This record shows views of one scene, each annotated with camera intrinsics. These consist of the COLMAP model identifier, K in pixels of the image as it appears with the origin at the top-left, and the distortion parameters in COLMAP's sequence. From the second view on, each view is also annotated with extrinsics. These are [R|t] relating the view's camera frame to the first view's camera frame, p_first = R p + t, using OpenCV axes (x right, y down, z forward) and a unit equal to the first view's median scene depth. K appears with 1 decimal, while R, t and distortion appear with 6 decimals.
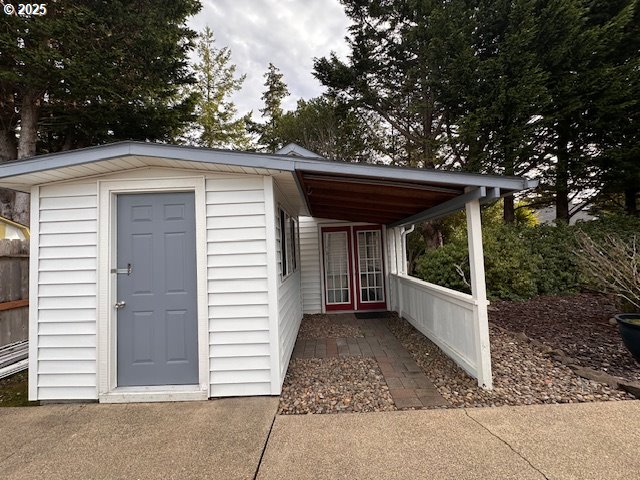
lens RADIAL K [[256.0, 0, 320.0], [0, 256.0, 240.0], [0, 0, 1]] dist [0.003868, 0.000012]
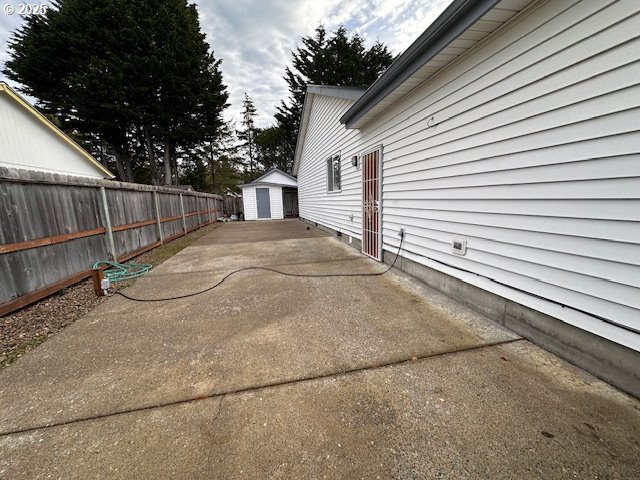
lens RADIAL K [[256.0, 0, 320.0], [0, 256.0, 240.0], [0, 0, 1]] dist [0.003868, 0.000012]
pose [[0.969177, -0.031637, 0.244327, -0.324588], [-0.018547, 0.979538, 0.200405, -0.093312], [-0.245667, -0.198759, 0.948758, -2.179410]]
